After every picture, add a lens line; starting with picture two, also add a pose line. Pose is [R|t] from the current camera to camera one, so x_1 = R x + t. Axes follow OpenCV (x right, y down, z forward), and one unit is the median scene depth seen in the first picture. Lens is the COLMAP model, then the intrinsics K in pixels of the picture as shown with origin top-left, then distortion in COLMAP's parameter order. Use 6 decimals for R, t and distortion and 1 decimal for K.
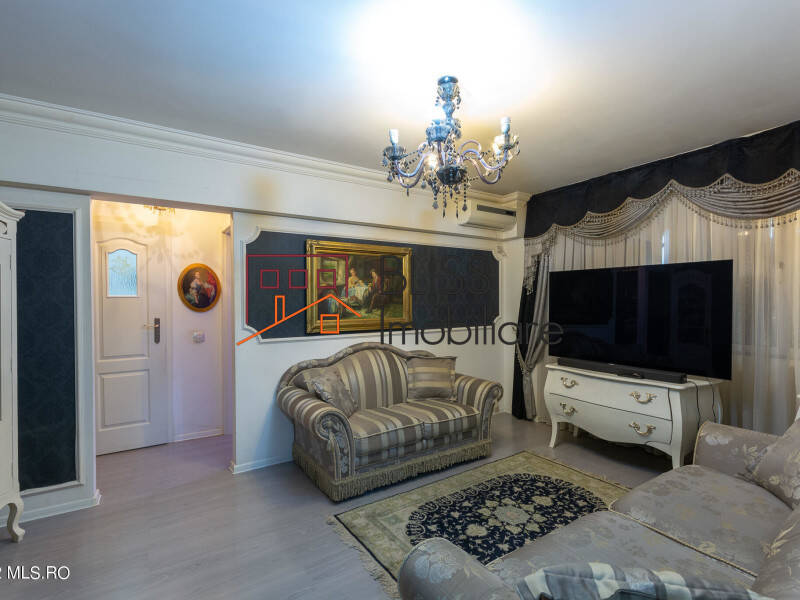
lens RADIAL K [[395.7, 0, 402.4], [0, 395.7, 301.2], [0, 0, 1]] dist [0.000721, -0.000262]
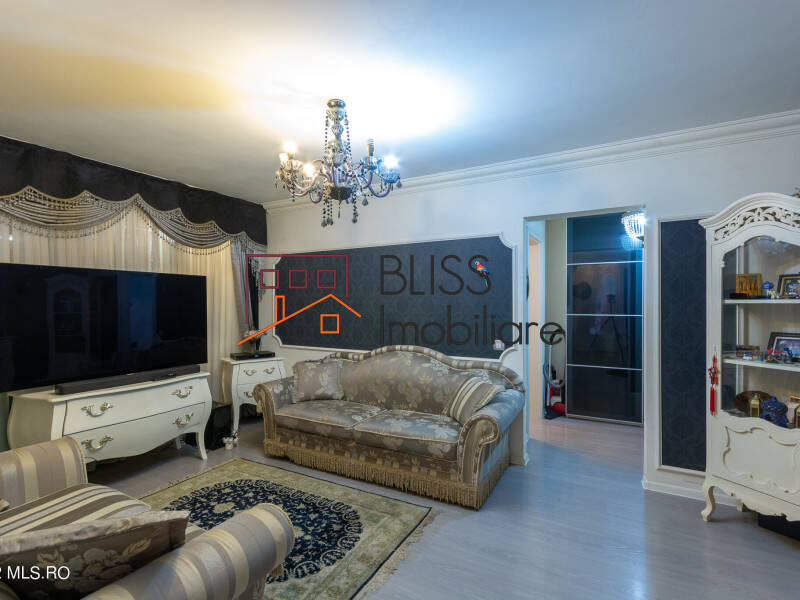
lens RADIAL K [[395.7, 0, 397.7], [0, 395.7, 302.0], [0, 0, 1]] dist [0.000721, -0.000262]
pose [[-0.456859, 0.008366, 0.889500, -0.676831], [0.011705, 0.999926, -0.003393, -0.001168], [-0.889462, 0.008861, -0.456923, 0.985102]]
